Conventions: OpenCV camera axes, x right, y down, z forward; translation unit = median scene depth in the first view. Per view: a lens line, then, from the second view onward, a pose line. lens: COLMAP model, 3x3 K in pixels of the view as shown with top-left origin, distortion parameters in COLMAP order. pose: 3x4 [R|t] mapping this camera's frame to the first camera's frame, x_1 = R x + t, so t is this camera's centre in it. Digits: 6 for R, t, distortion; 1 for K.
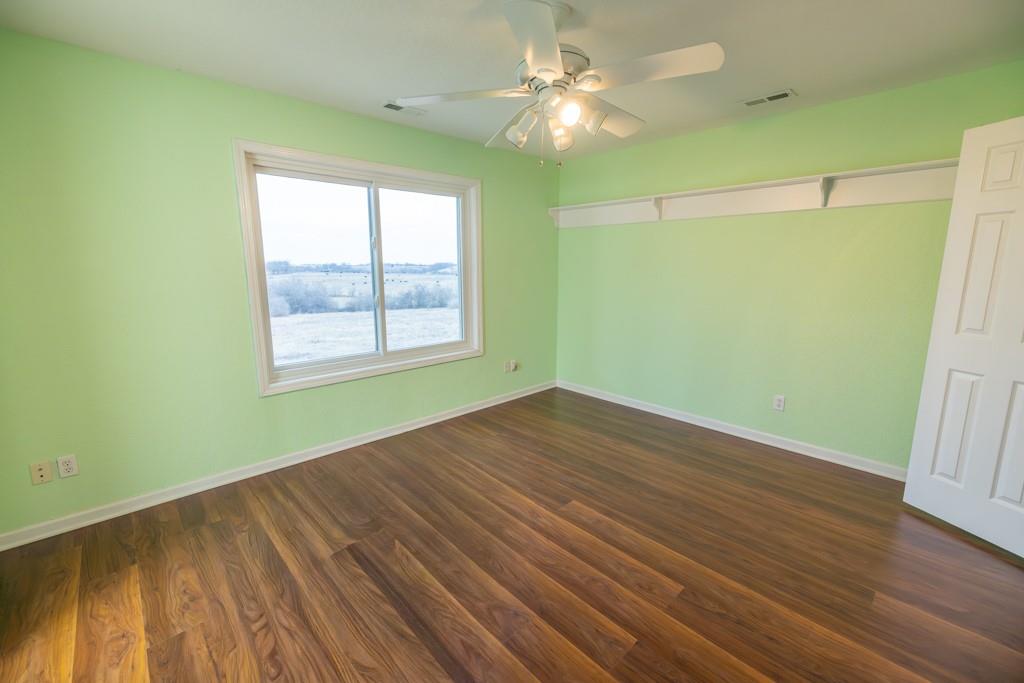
lens RADIAL K [[420.4, 0, 506.1], [0, 420.4, 339.2], [0, 0, 1]] dist [-0.004964, -0.000190]
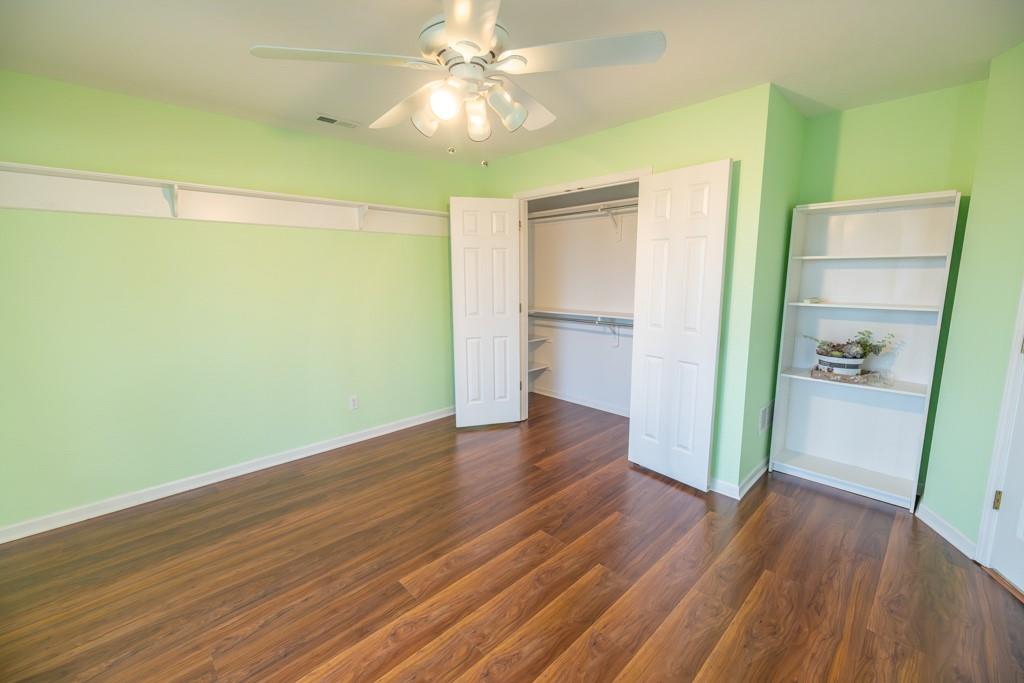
lens RADIAL K [[420.4, 0, 509.8], [0, 420.4, 342.1], [0, 0, 1]] dist [-0.004964, -0.000190]
pose [[-0.010218, -0.161315, 0.986850, -0.499198], [0.185617, 0.969444, 0.160392, -0.123696], [-0.982569, 0.184815, 0.020037, 0.646325]]
